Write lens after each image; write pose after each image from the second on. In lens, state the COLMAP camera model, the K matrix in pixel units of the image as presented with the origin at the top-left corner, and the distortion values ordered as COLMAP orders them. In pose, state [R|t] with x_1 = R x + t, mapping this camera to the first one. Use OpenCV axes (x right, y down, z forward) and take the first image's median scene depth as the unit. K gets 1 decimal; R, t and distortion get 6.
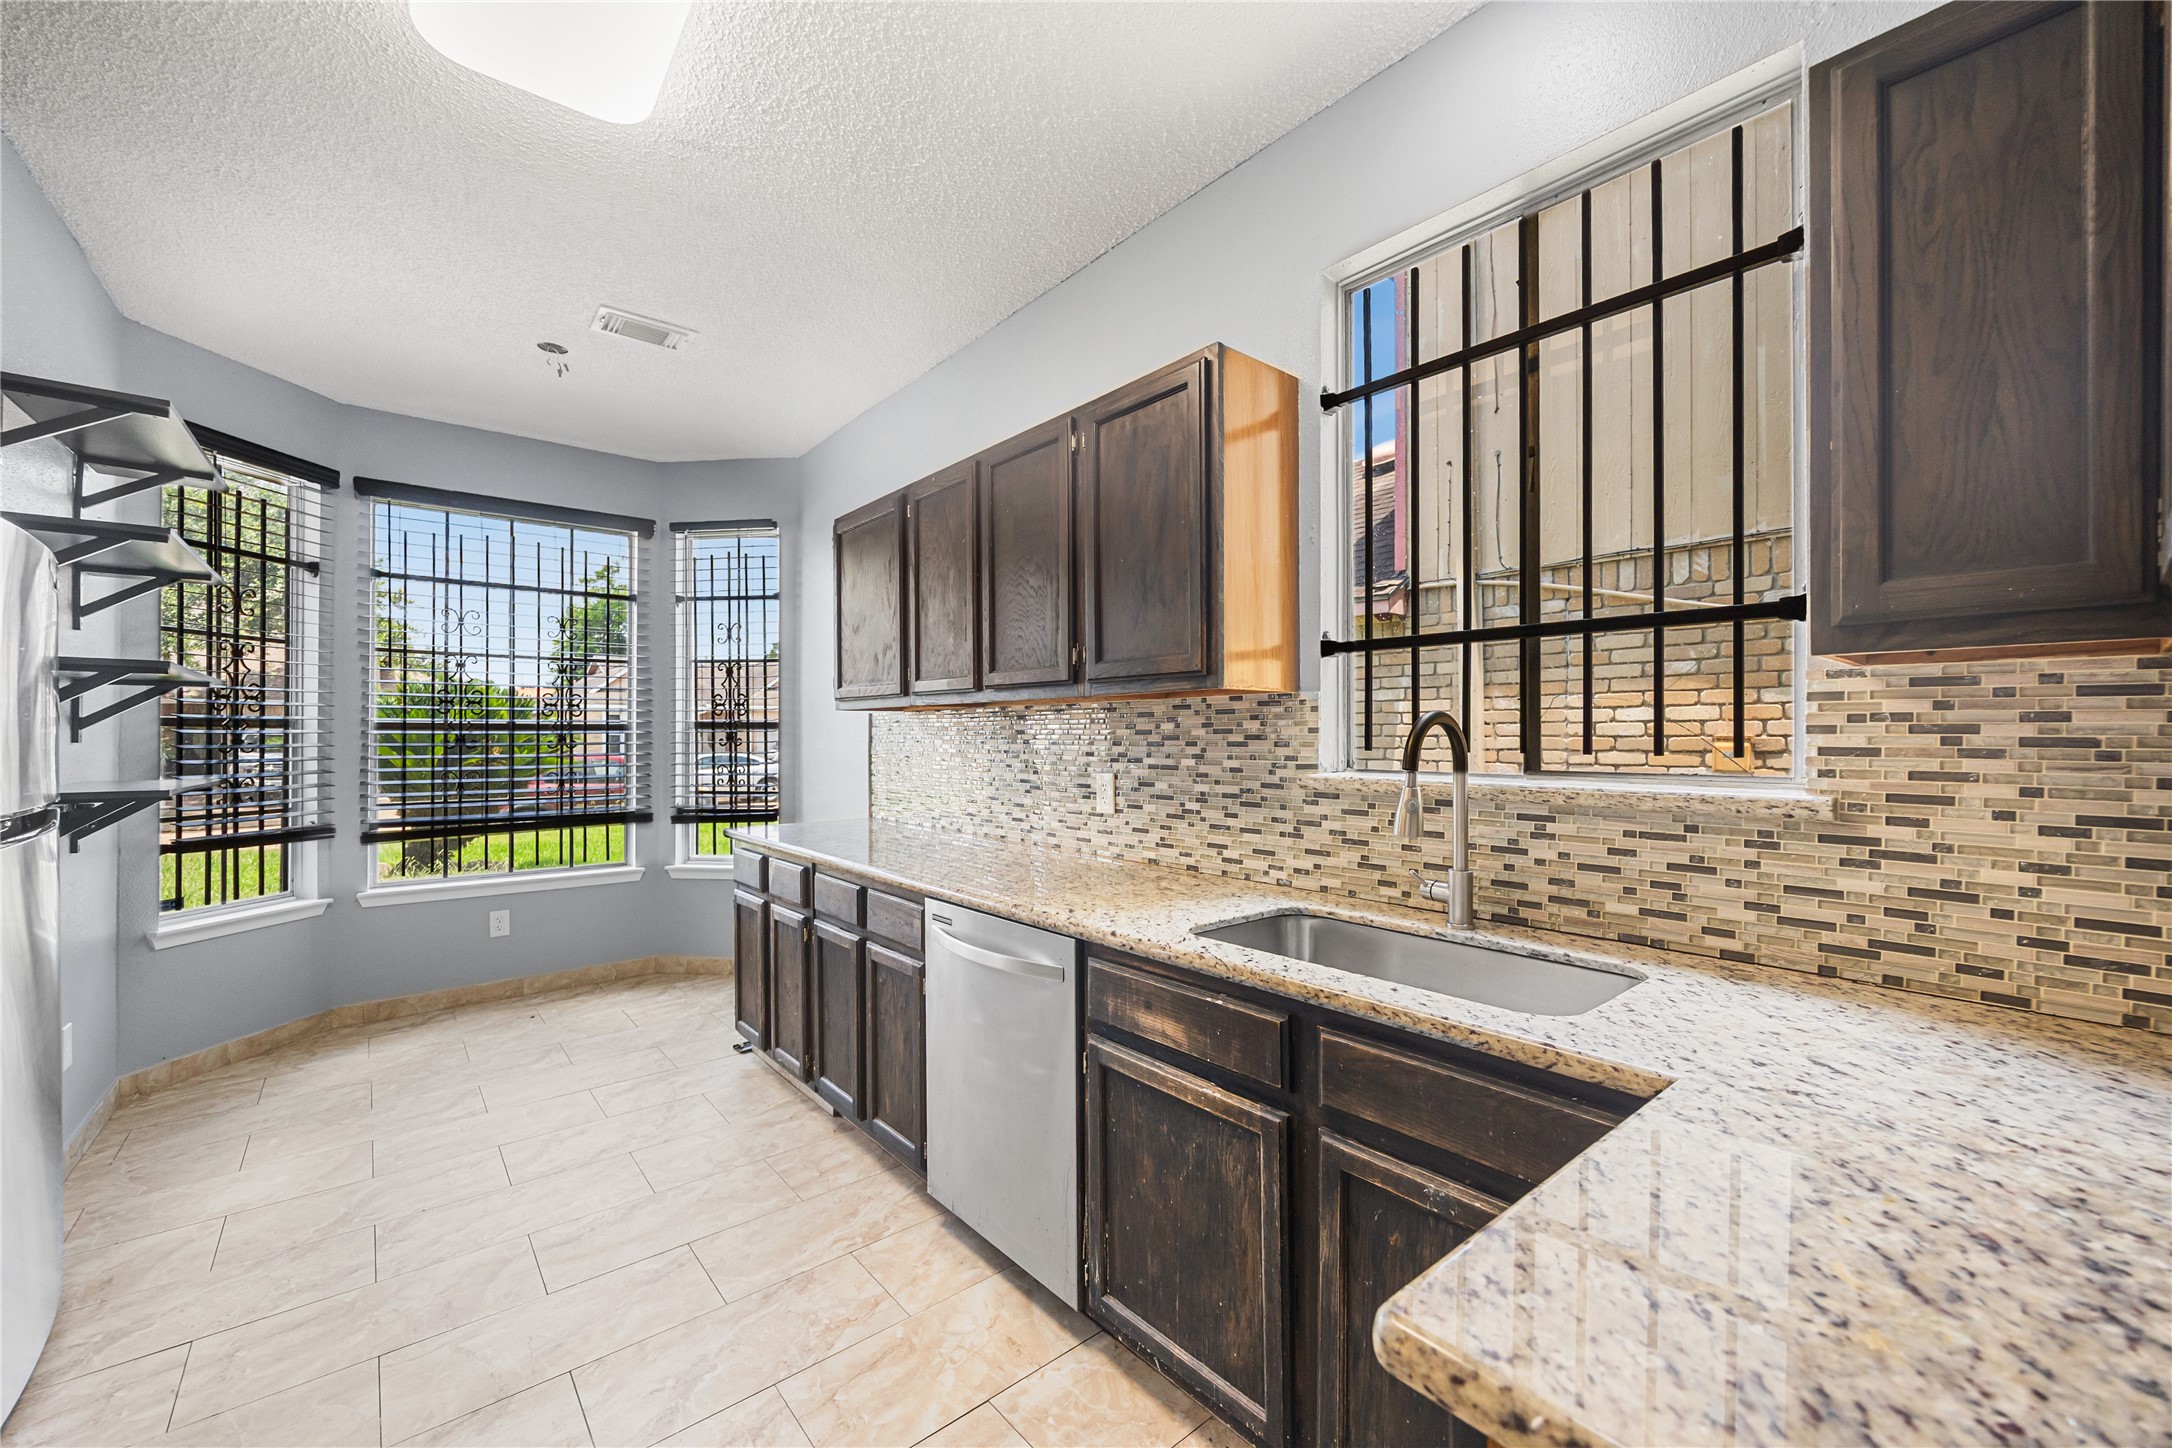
lens RADIAL K [[832.7, 0, 1074.0], [0, 832.7, 741.4], [0, 0, 1]] dist [-0.000927, -0.000243]
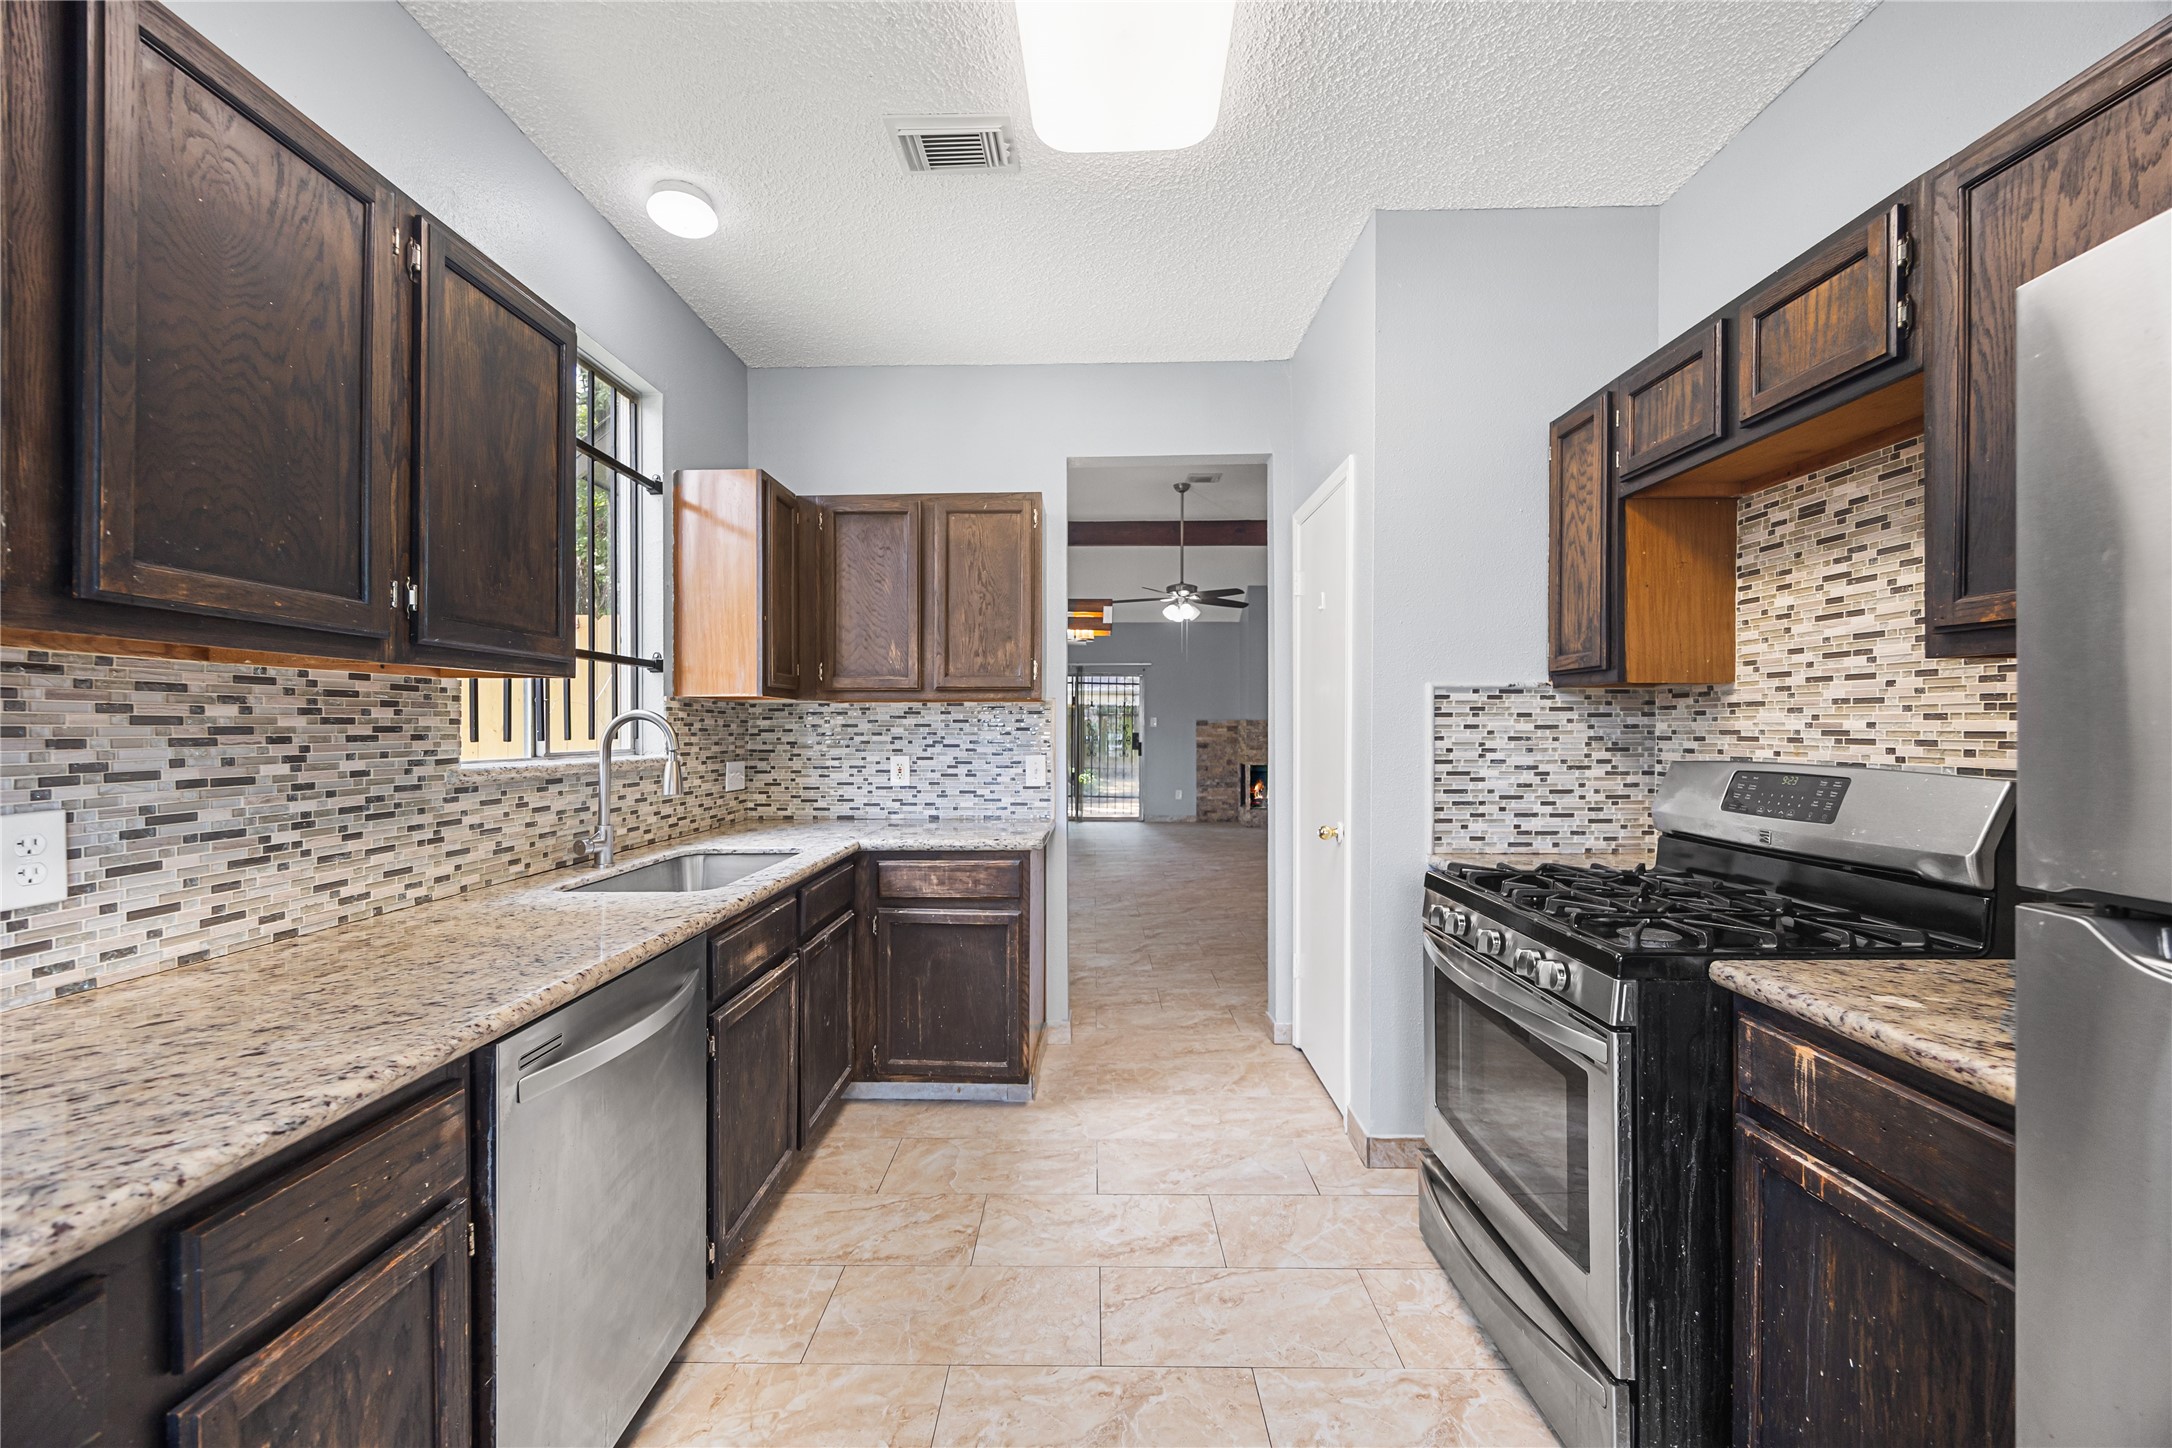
lens RADIAL K [[832.7, 0, 1080.0], [0, 832.7, 728.9], [0, 0, 1]] dist [-0.000927, -0.000243]
pose [[-0.753724, 0.001536, 0.657190, -0.742696], [0.007203, 0.999957, 0.005925, -0.004751], [-0.657152, 0.009200, -0.753702, 1.092363]]
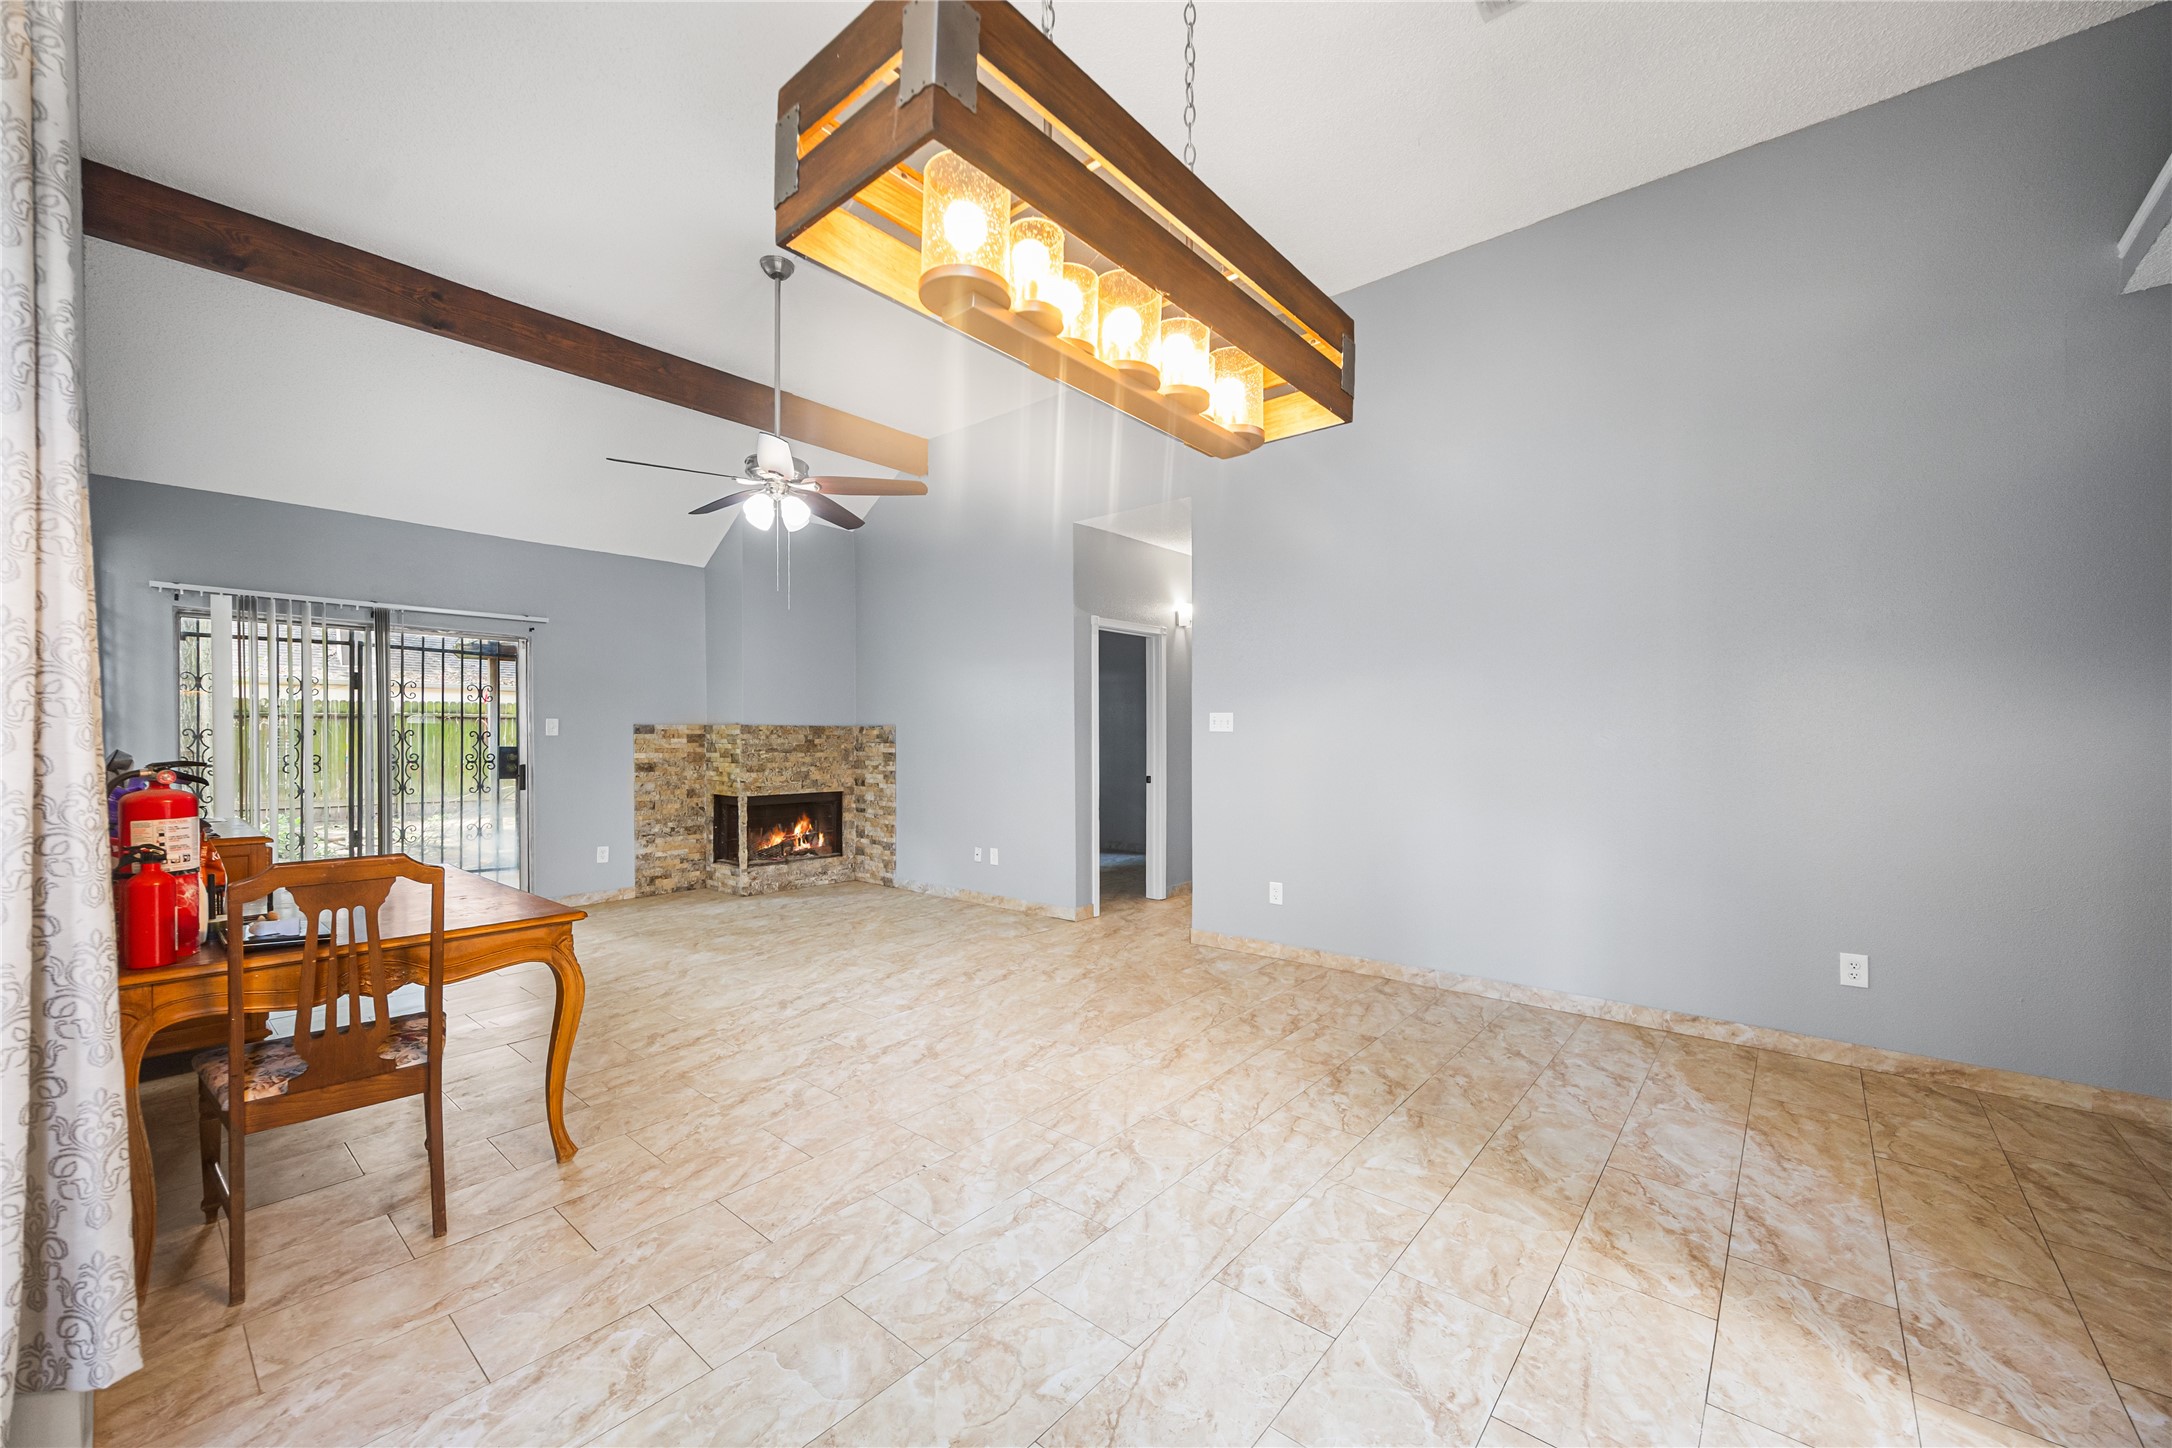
lens RADIAL K [[832.7, 0, 1081.5], [0, 832.7, 744.2], [0, 0, 1]] dist [-0.000927, -0.000243]
pose [[-0.988575, 0.003418, -0.150692, 0.893488], [0.000848, 0.999853, 0.017120, -0.001305], [0.150728, 0.016796, -0.988433, 0.001318]]
